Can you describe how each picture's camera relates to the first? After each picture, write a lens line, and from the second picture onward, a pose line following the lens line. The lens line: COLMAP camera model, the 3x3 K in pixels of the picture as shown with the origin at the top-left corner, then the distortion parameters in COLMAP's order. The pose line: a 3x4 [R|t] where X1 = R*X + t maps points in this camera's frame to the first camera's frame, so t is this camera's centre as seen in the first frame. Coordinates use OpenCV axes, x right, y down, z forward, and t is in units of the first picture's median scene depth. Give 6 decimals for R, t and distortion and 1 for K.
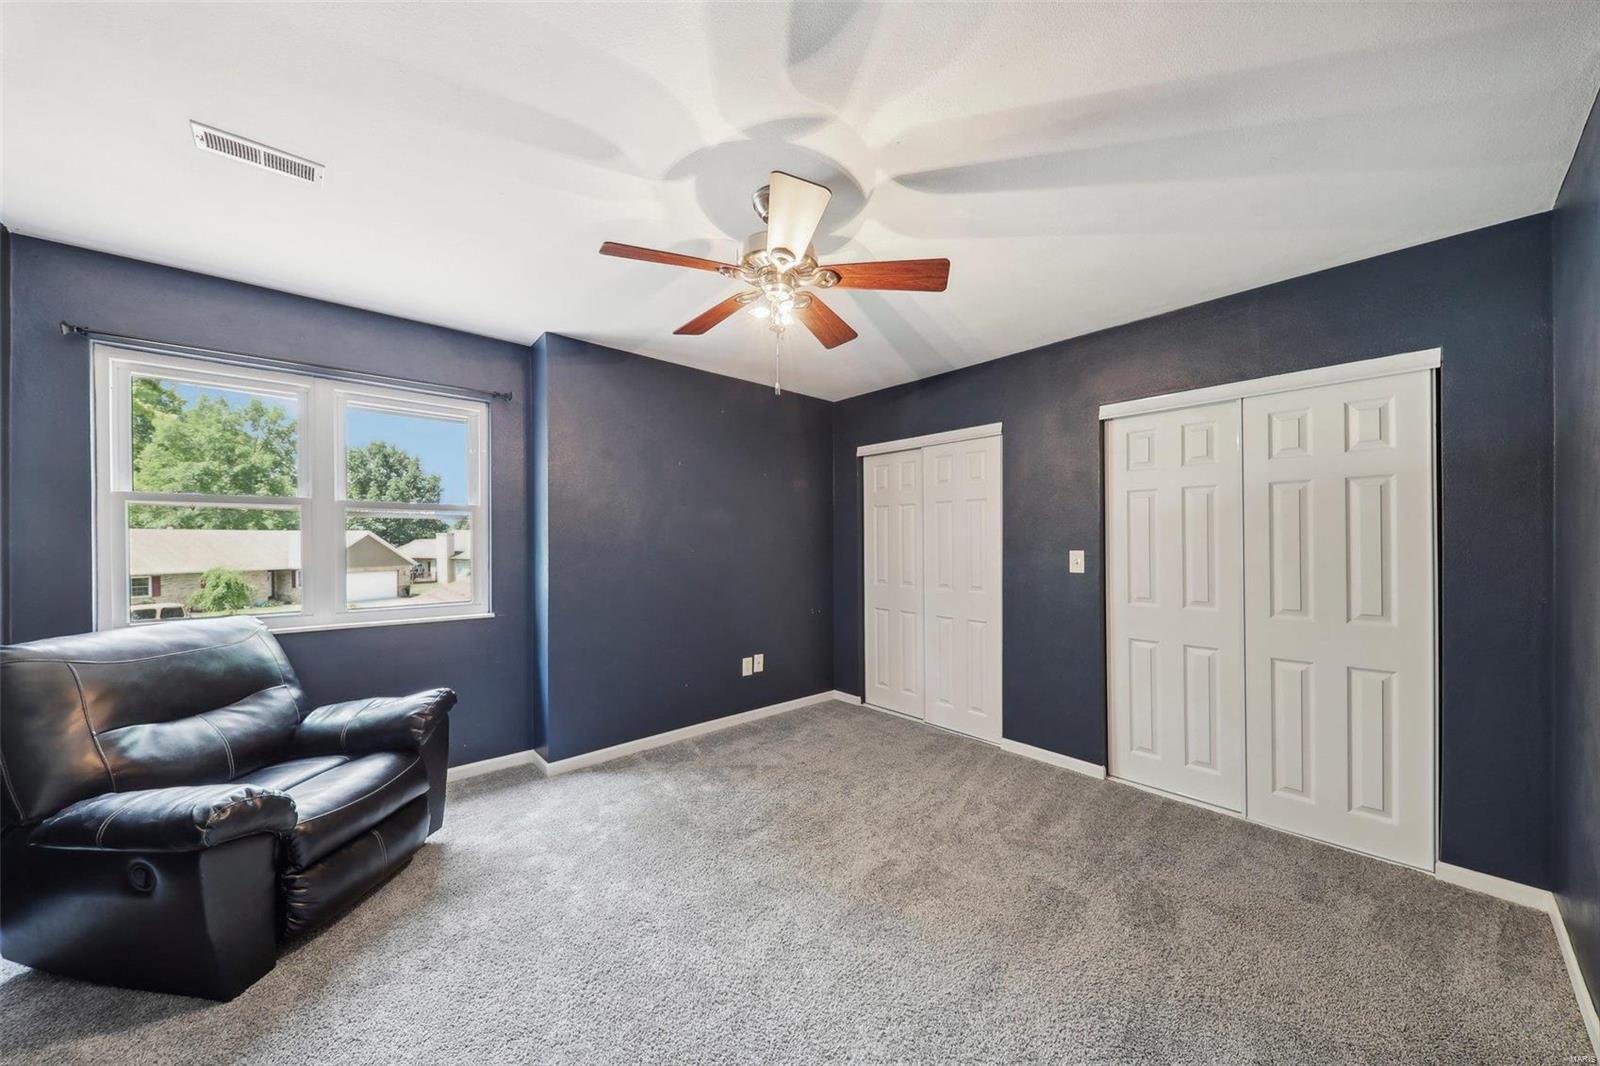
lens RADIAL K [[566.7, 0, 800.0], [0, 566.7, 533.0], [0, 0, 1]] dist [-0.030590, -0.000046]
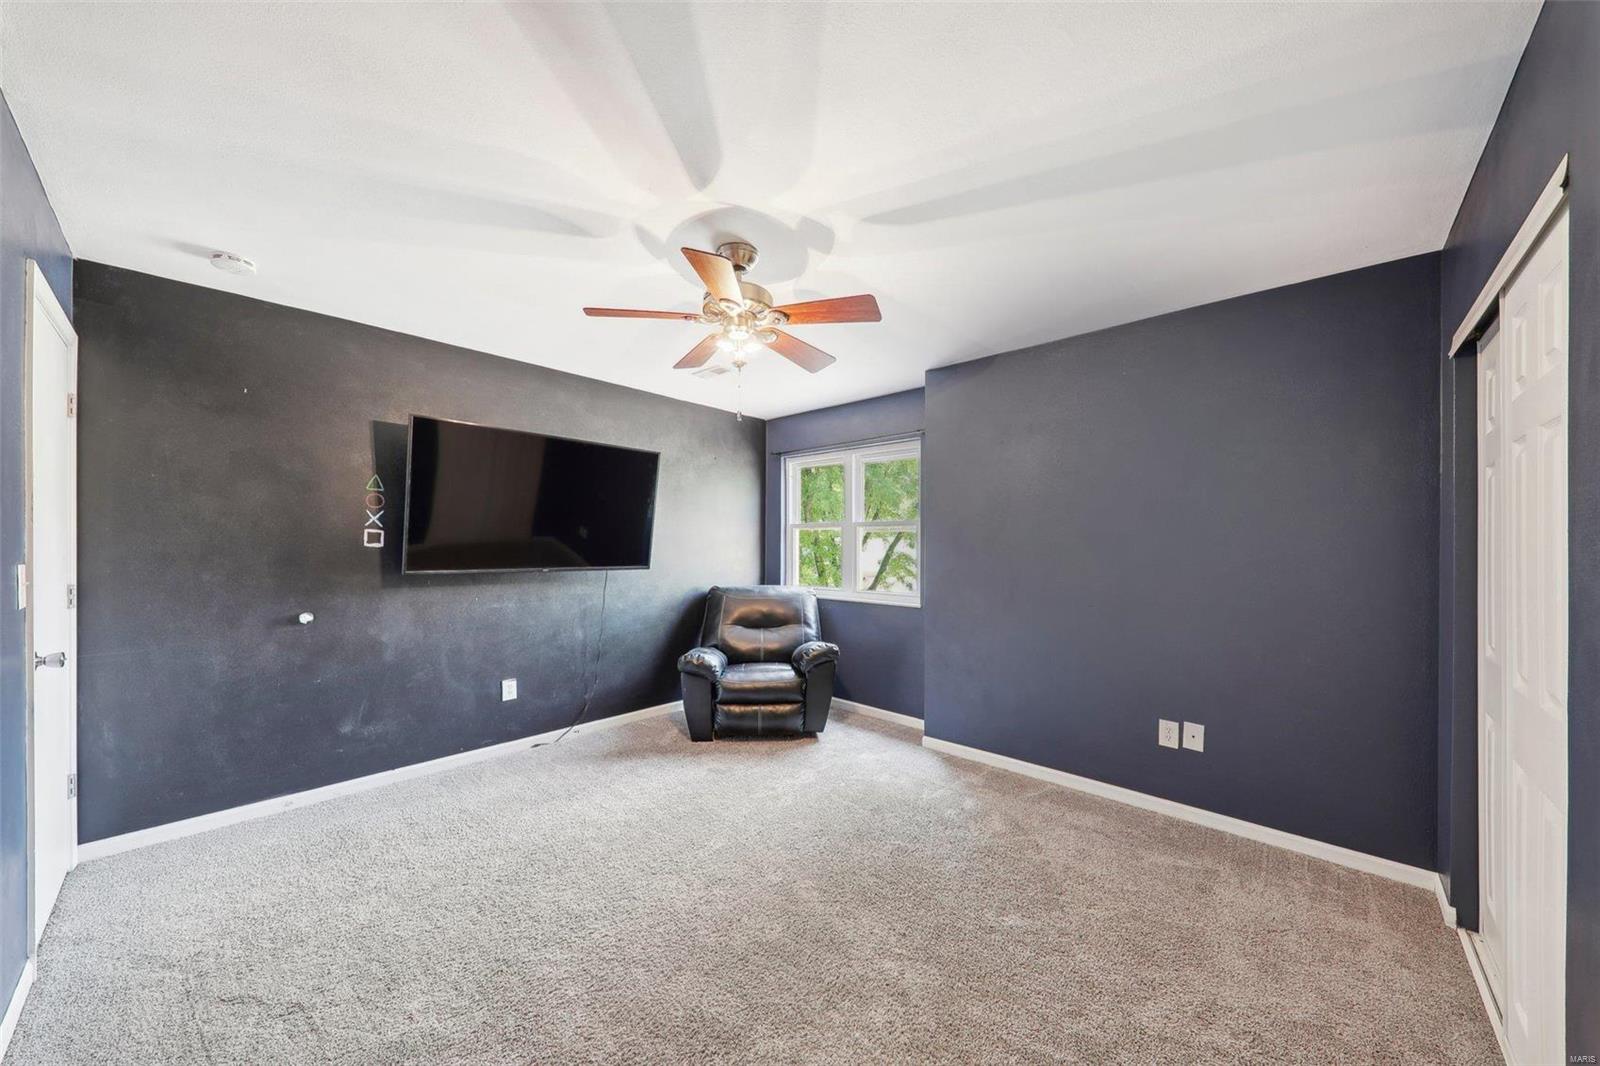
lens RADIAL K [[557.8, 0, 800.1], [0, 557.8, 546.3], [0, 0, 1]] dist [0.000114, -0.000005]
pose [[0.072712, 0.000588, -0.997353, 0.704372], [0.003948, 0.999992, 0.000878, 0.008636], [0.997345, -0.004001, 0.072709, 0.651456]]
